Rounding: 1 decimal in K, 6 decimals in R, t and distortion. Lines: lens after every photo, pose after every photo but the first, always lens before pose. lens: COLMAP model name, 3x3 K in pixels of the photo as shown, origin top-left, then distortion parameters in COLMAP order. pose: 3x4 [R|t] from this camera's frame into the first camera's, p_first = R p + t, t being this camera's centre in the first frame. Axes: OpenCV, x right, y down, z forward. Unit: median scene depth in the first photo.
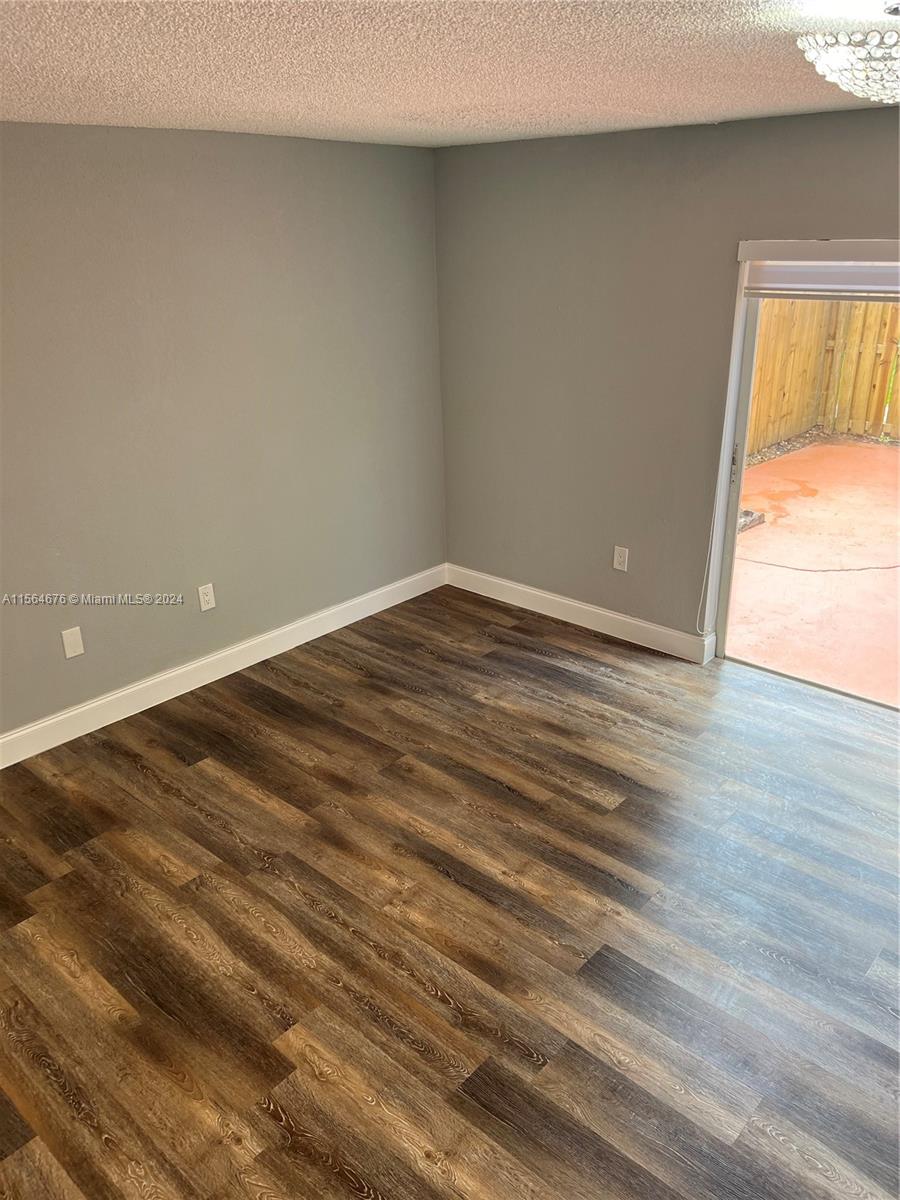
lens RADIAL K [[900.3, 0, 453.7], [0, 900.3, 593.3], [0, 0, 1]] dist [0.040362, -0.048420]
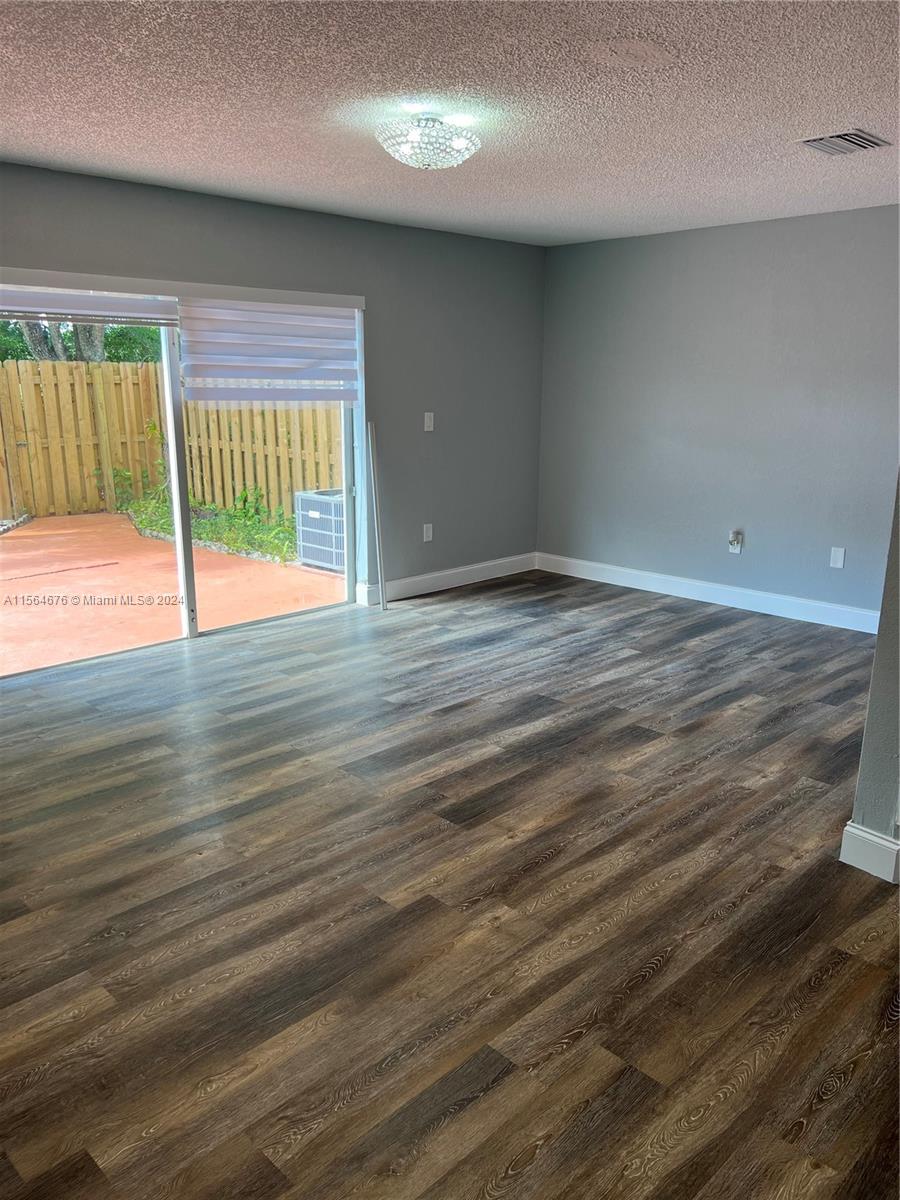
lens RADIAL K [[900.3, 0, 455.7], [0, 900.3, 601.1], [0, 0, 1]] dist [0.040362, -0.048420]
pose [[0.047297, -0.216347, 0.975170, -0.985432], [0.366242, 0.912030, 0.184575, -0.002327], [-0.929317, 0.348419, 0.122371, 0.585738]]
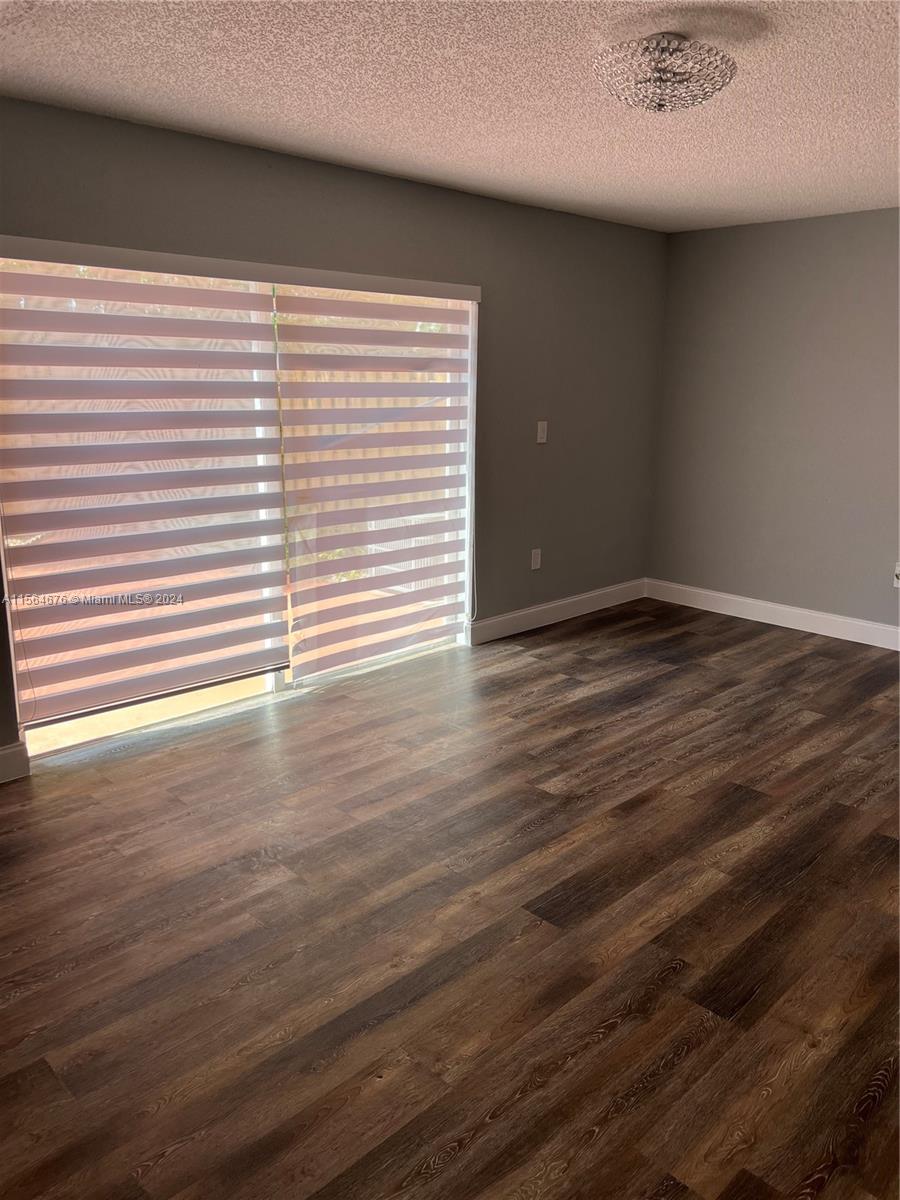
lens RADIAL K [[900.3, 0, 466.9], [0, 900.3, 601.9], [0, 0, 1]] dist [0.040362, -0.048420]
pose [[0.044974, -0.222278, 0.973946, -0.672379], [0.358009, 0.913762, 0.192010, -0.108019], [-0.932634, 0.340046, 0.120673, 0.800481]]
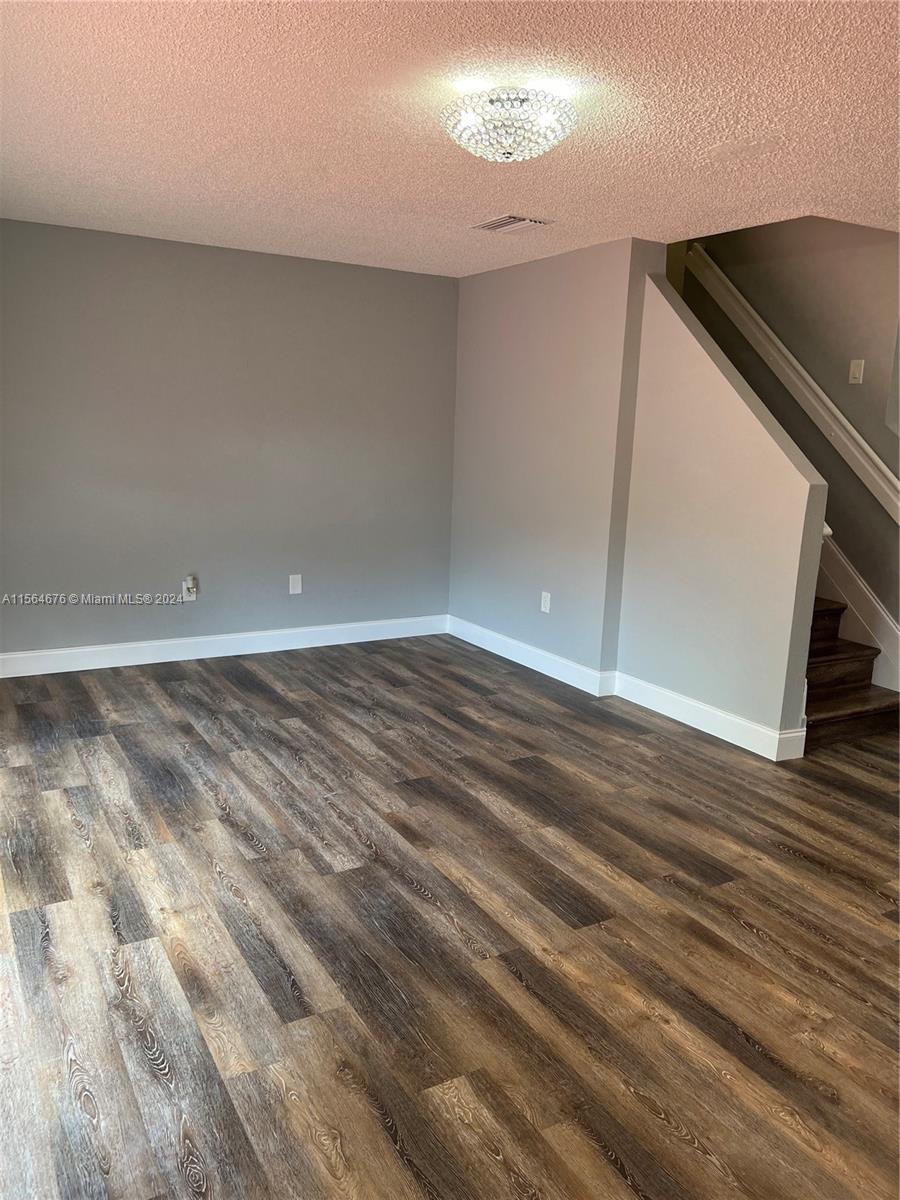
lens RADIAL K [[900.3, 0, 449.9], [0, 900.3, 593.2], [0, 0, 1]] dist [0.040362, -0.048420]
pose [[-0.950788, -0.062257, 0.303522, 0.022843], [0.108075, 0.851443, 0.513191, -0.414621], [-0.290381, 0.520739, -0.802813, 1.572895]]
